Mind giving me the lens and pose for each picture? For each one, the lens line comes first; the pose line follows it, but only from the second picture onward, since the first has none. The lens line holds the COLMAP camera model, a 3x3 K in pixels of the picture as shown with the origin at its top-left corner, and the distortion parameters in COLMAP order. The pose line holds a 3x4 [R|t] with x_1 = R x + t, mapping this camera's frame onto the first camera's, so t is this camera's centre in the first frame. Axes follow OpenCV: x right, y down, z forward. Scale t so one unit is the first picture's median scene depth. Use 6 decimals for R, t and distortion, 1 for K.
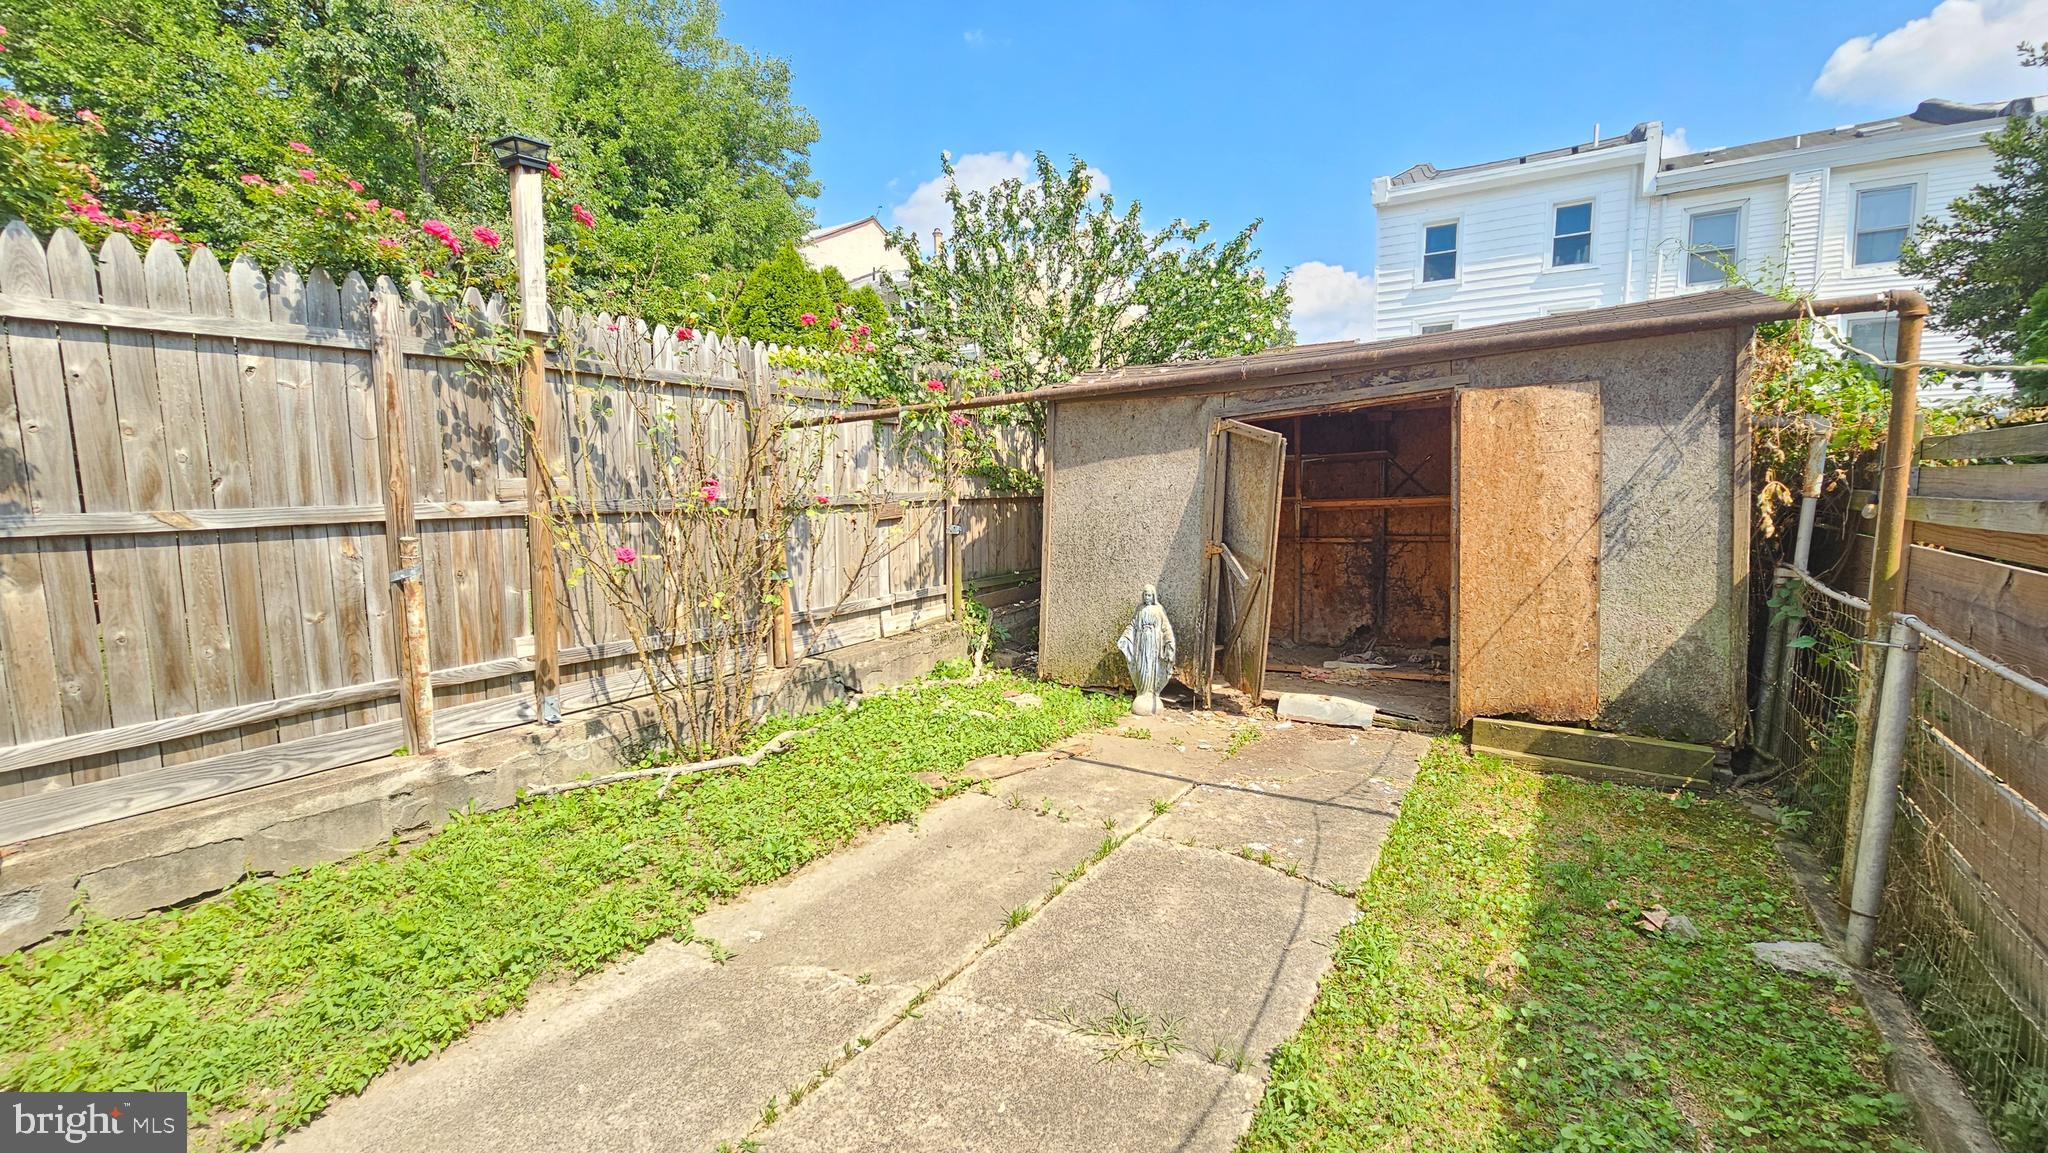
lens RADIAL K [[838.7, 0, 1025.1], [0, 838.7, 578.6], [0, 0, 1]] dist [-0.002277, 0.000486]
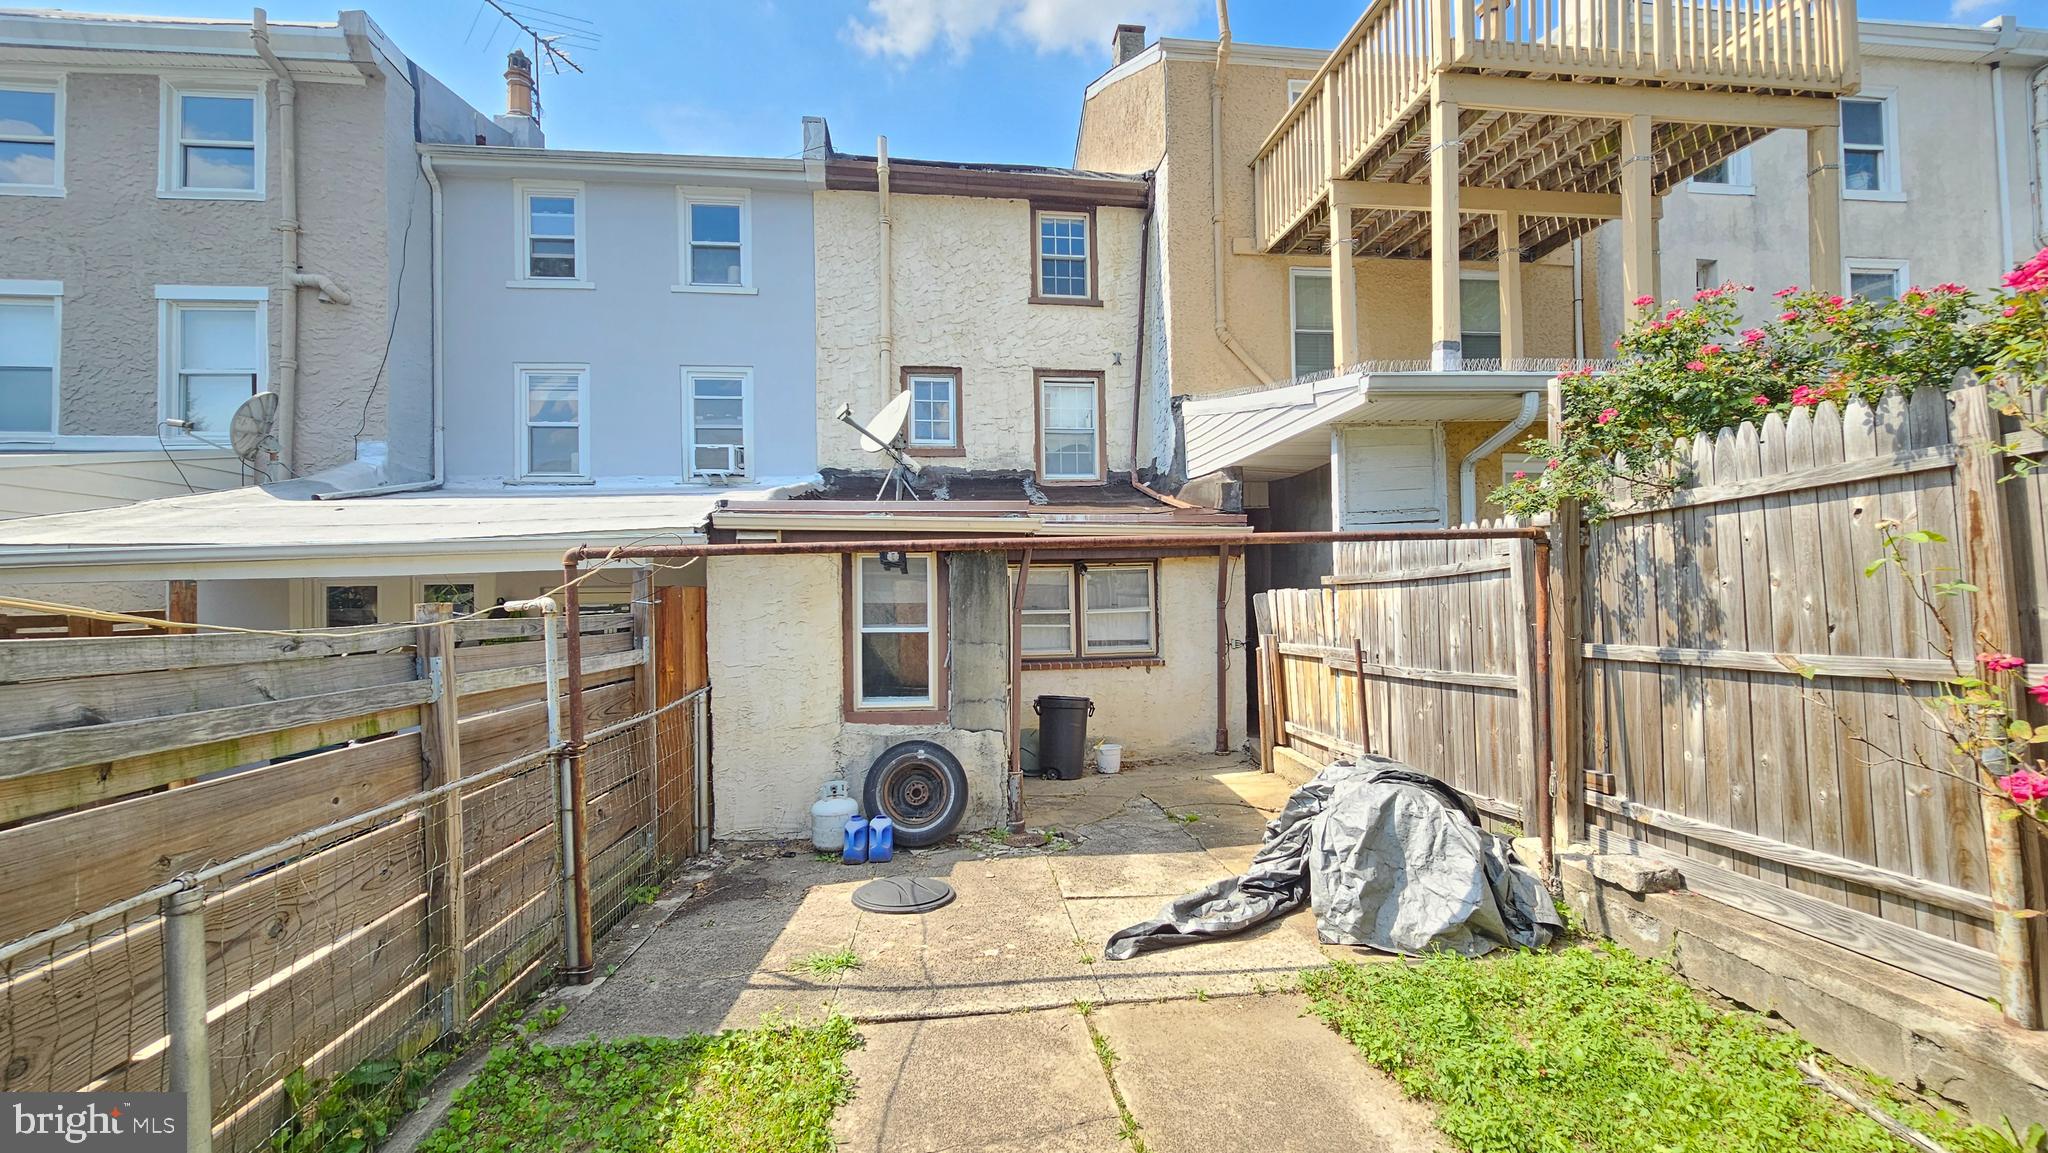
lens RADIAL K [[838.7, 0, 1024.8], [0, 838.7, 585.2], [0, 0, 1]] dist [-0.002277, 0.000486]
pose [[-0.758236, 0.010446, -0.651897, 0.405302], [-0.042365, 0.996969, 0.065252, -0.186159], [0.650602, 0.077094, -0.755495, 1.095754]]
